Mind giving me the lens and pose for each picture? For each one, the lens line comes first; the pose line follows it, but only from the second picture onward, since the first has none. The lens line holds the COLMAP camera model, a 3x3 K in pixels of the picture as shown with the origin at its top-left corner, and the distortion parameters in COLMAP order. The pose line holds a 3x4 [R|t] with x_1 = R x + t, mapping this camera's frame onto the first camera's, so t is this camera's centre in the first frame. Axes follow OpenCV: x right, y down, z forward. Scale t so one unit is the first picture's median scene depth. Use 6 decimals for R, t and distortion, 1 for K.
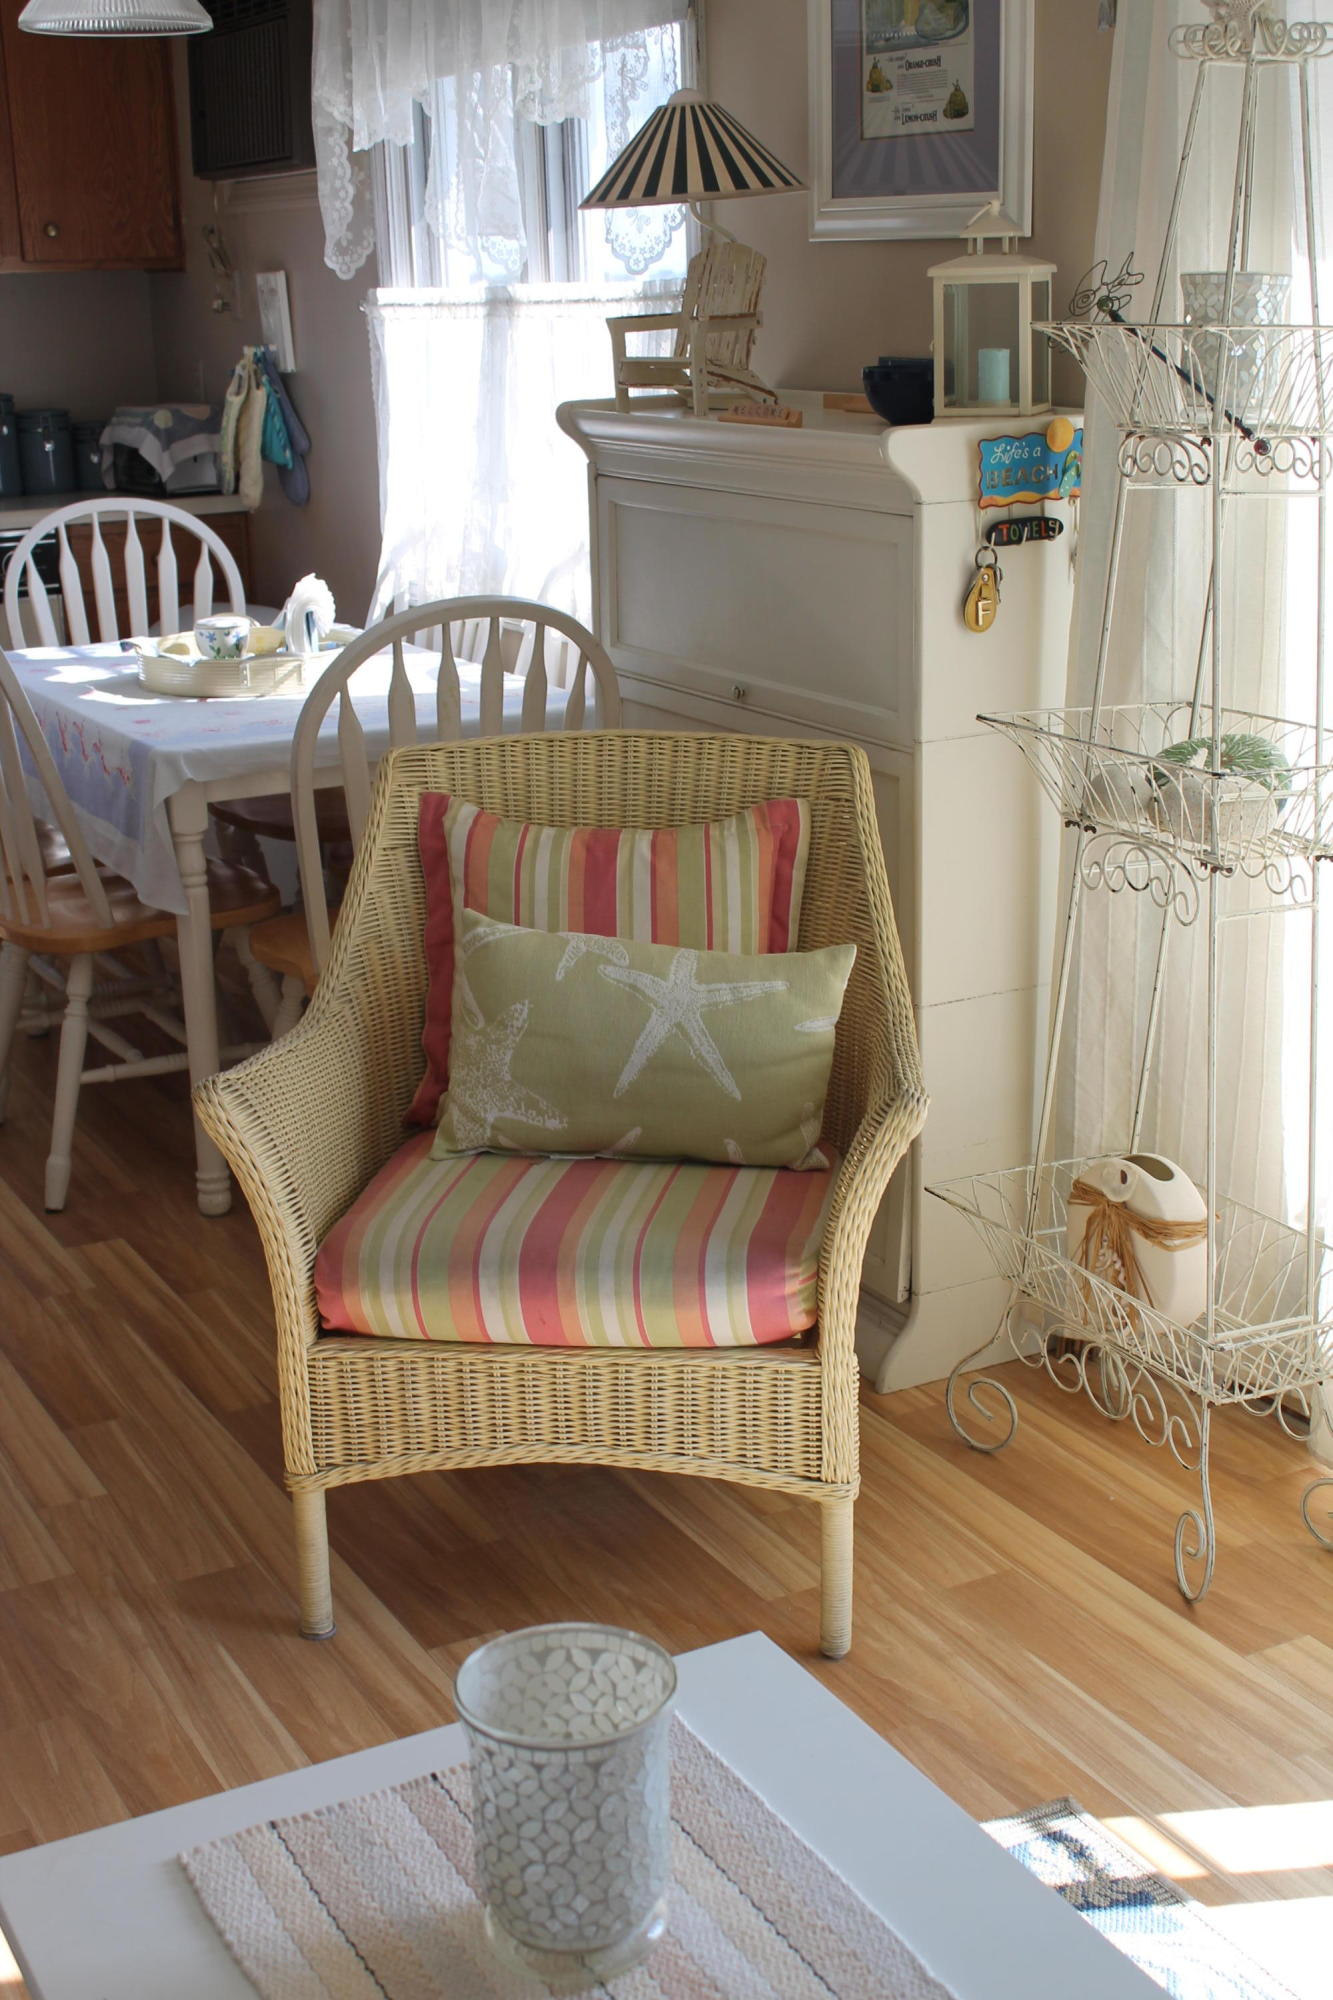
lens RADIAL K [[2544.2, 0, 671.7], [0, 2544.2, 1004.1], [0, 0, 1]] dist [-0.046010, 0.000000]
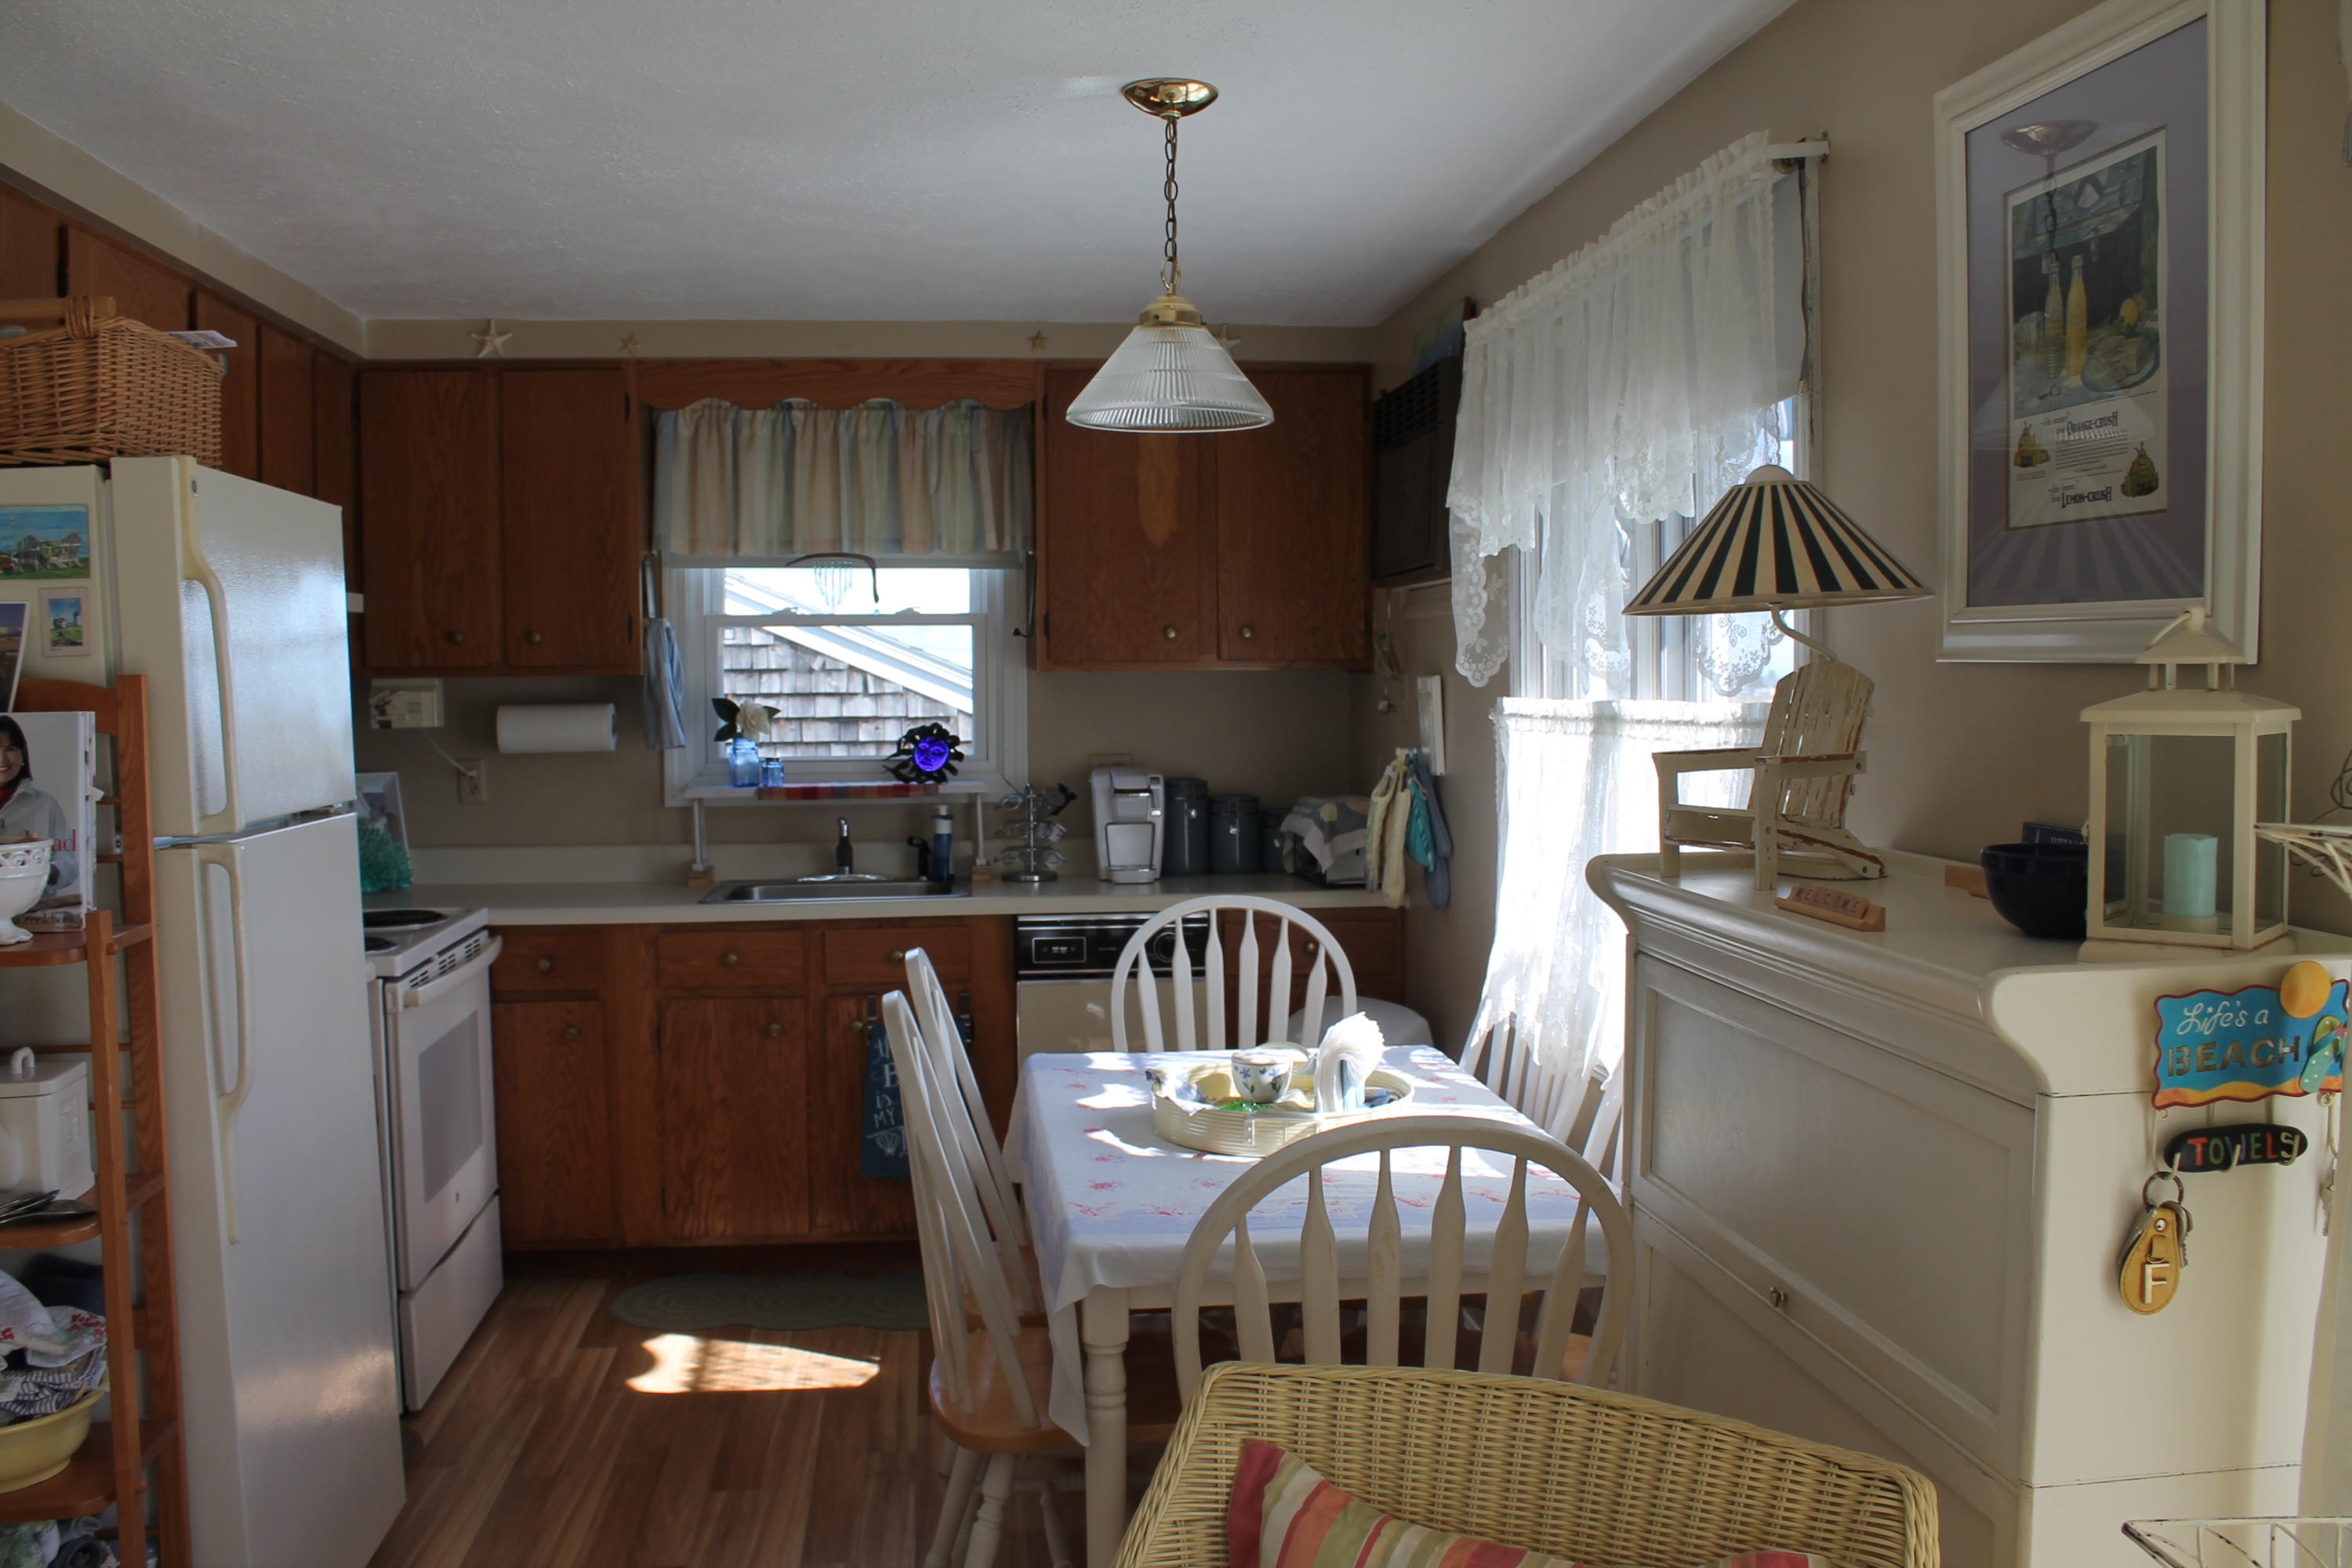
lens RADIAL K [[2002.9, 0, 1168.1], [0, 2002.9, 791.8], [0, 0, 1]] dist [-0.154860, 0.133406]
pose [[0.929661, 0.041991, -0.366014, 0.057521], [-0.120598, 0.973434, -0.194636, -0.124874], [0.348117, 0.225086, 0.910028, 0.406312]]
